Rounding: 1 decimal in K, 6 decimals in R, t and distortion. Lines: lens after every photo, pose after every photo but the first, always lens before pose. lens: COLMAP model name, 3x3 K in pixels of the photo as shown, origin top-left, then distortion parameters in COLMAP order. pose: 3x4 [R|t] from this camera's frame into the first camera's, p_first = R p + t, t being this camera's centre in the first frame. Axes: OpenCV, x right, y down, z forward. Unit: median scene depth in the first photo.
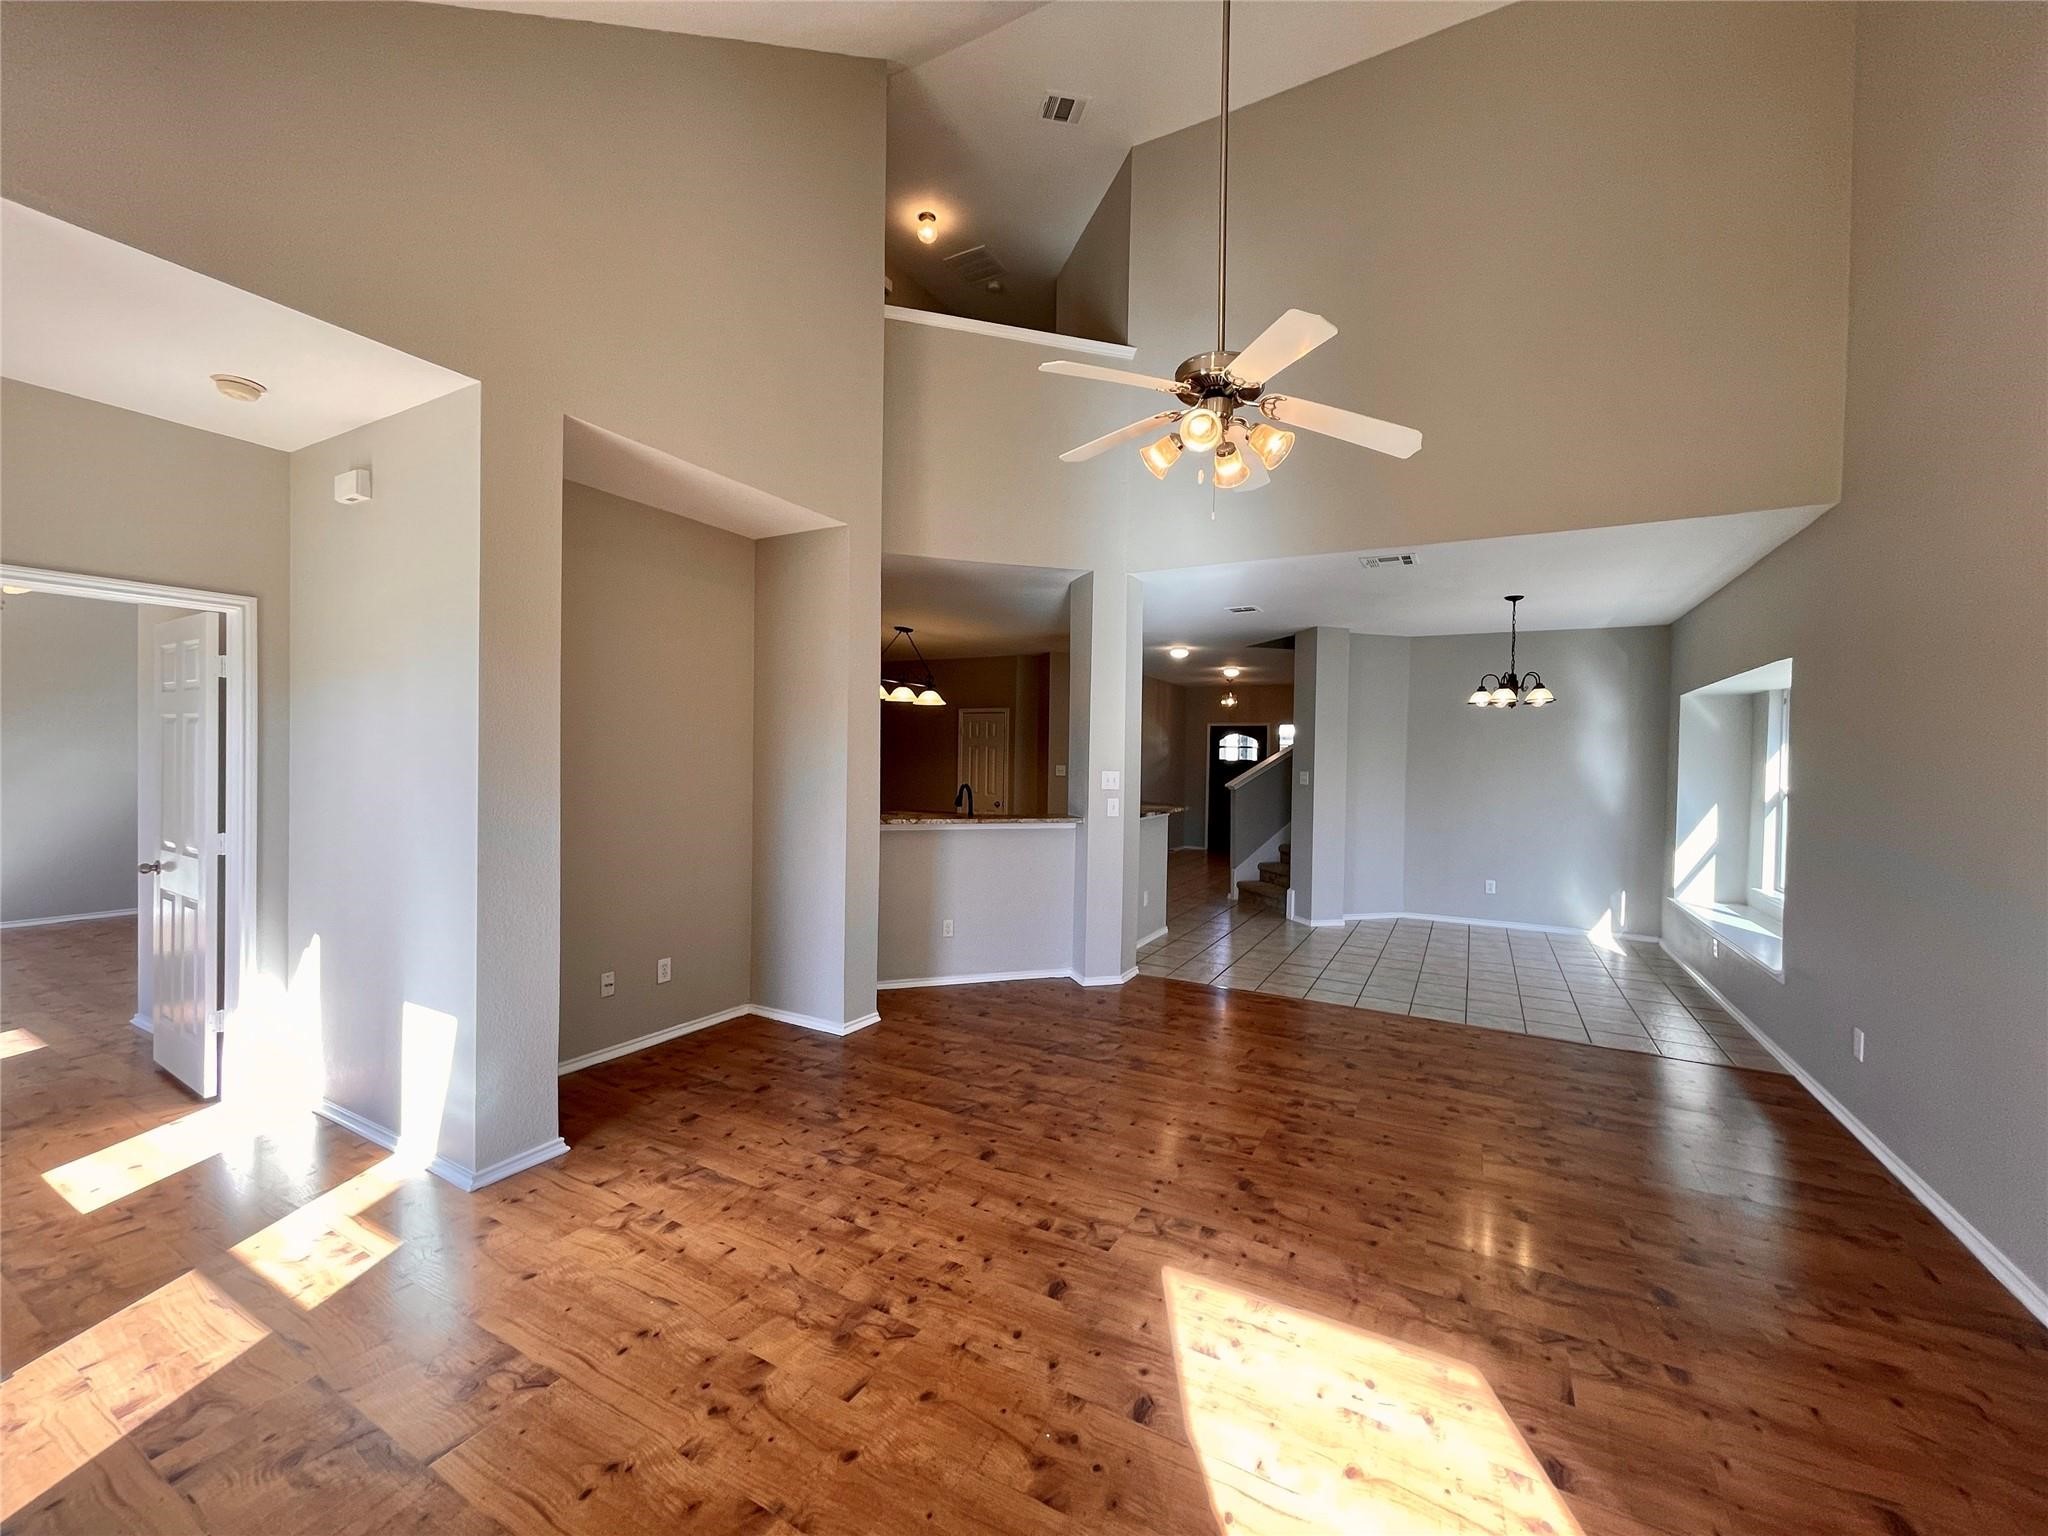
lens RADIAL K [[820.7, 0, 1017.6], [0, 820.7, 768.6], [0, 0, 1]] dist [0.000582, 0.000654]
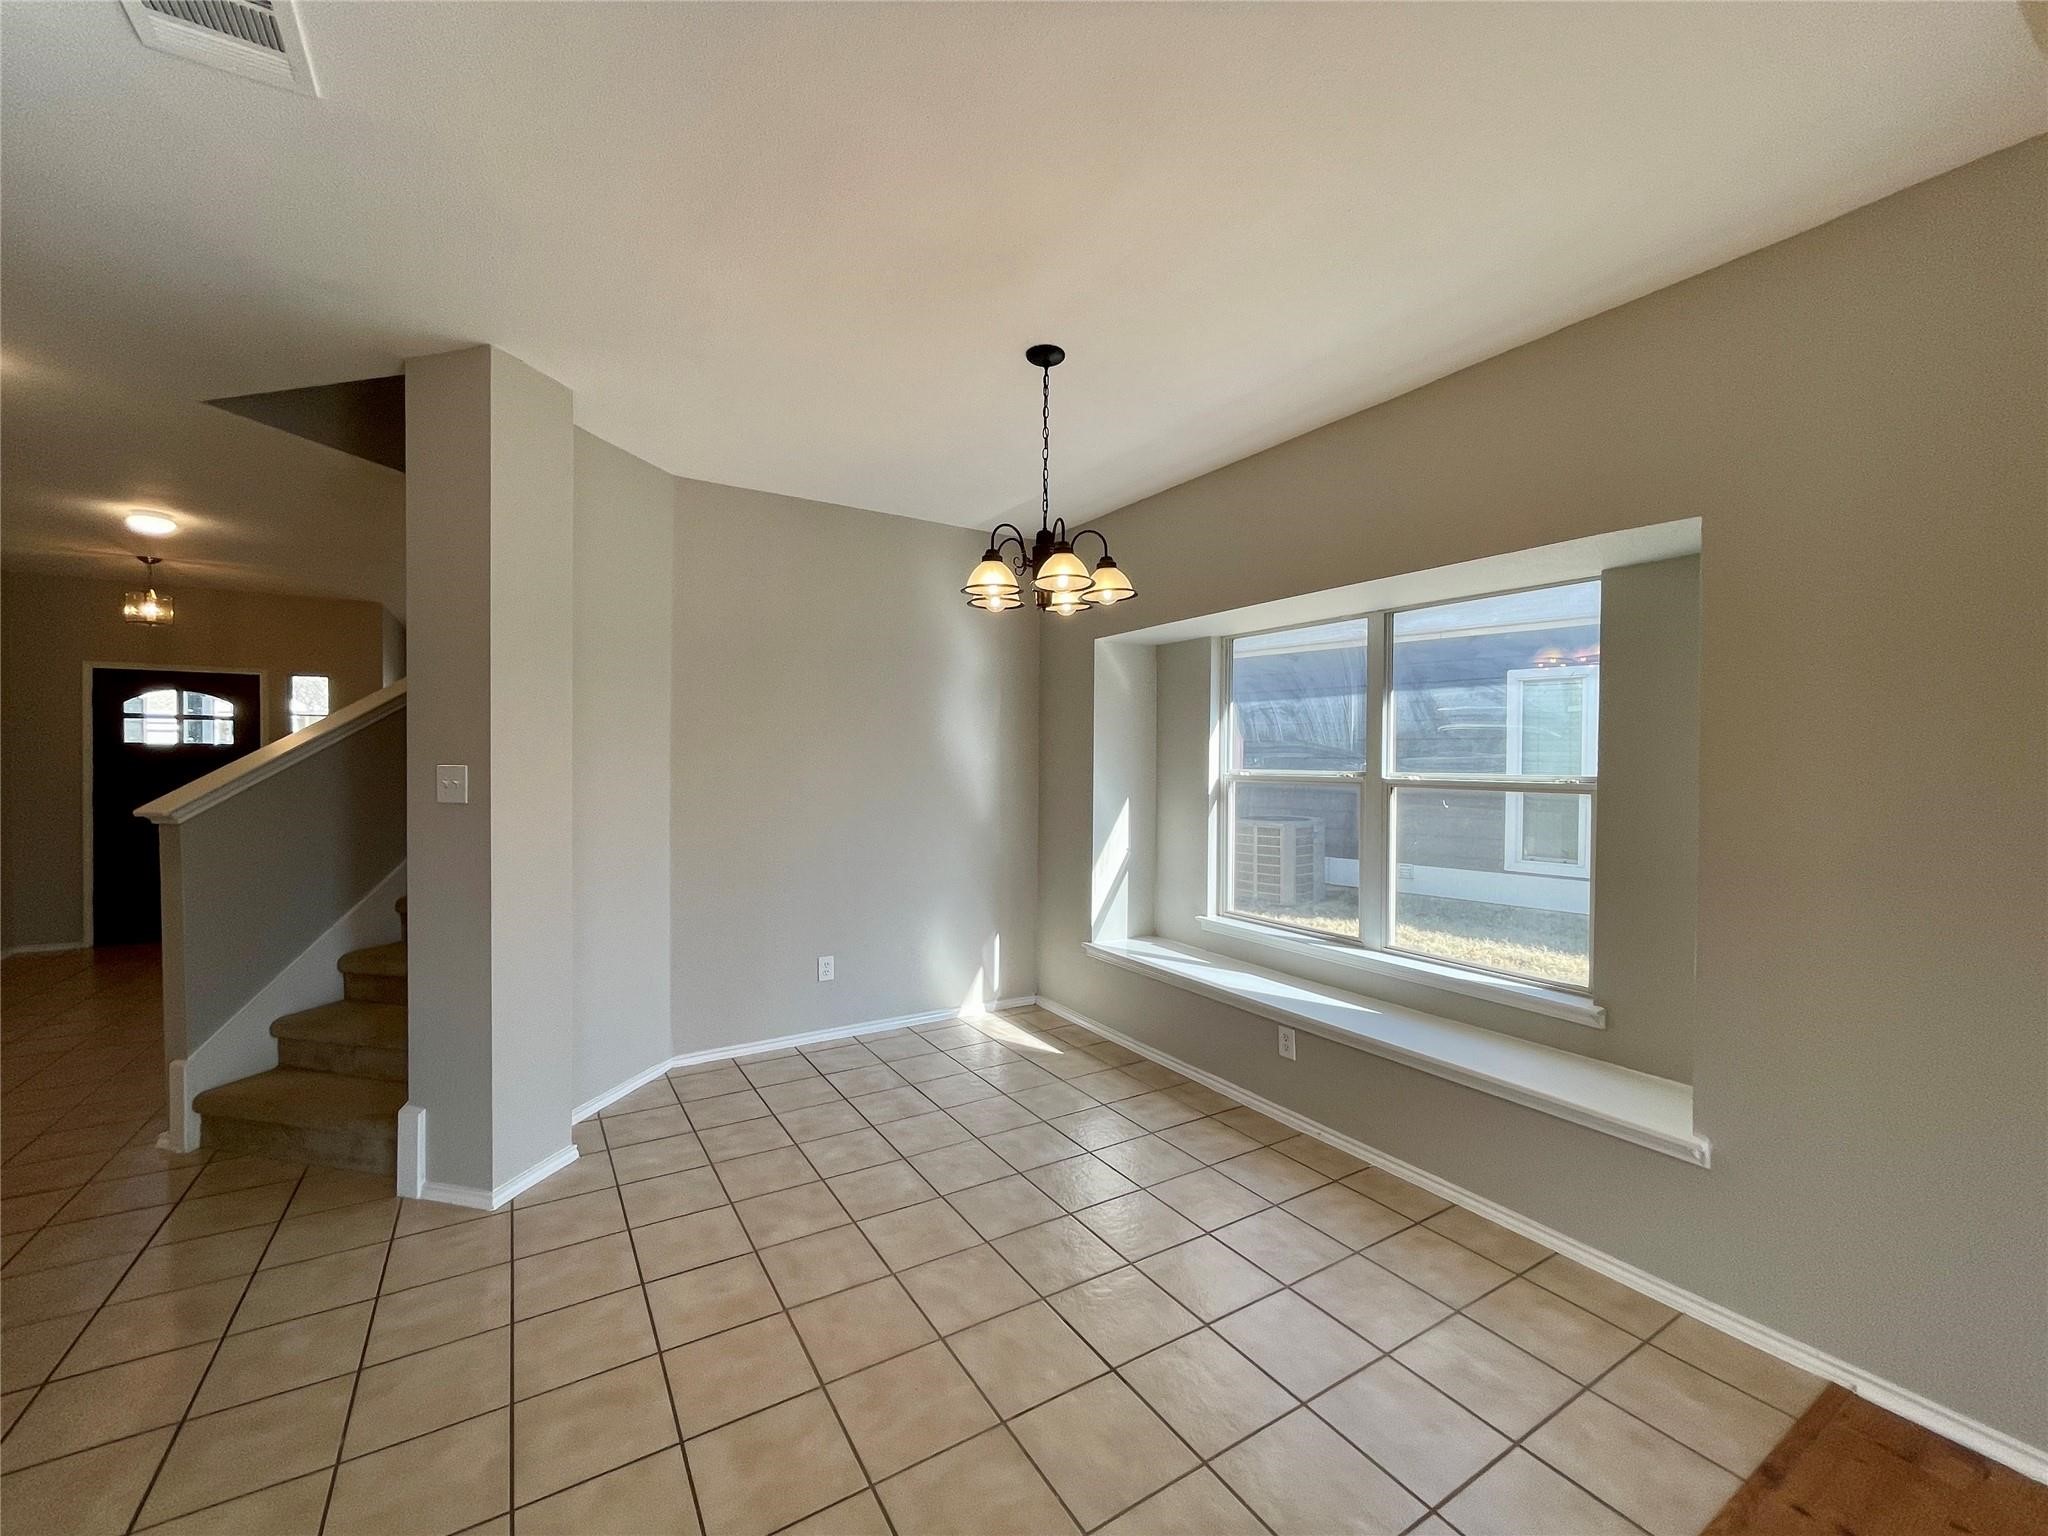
lens RADIAL K [[820.7, 0, 1017.6], [0, 820.7, 768.6], [0, 0, 1]] dist [0.000582, 0.000654]
pose [[0.490027, -0.021915, 0.871432, 0.210175], [0.014211, 0.999752, 0.017150, 0.003719], [-0.871591, 0.003980, 0.490217, 0.797472]]
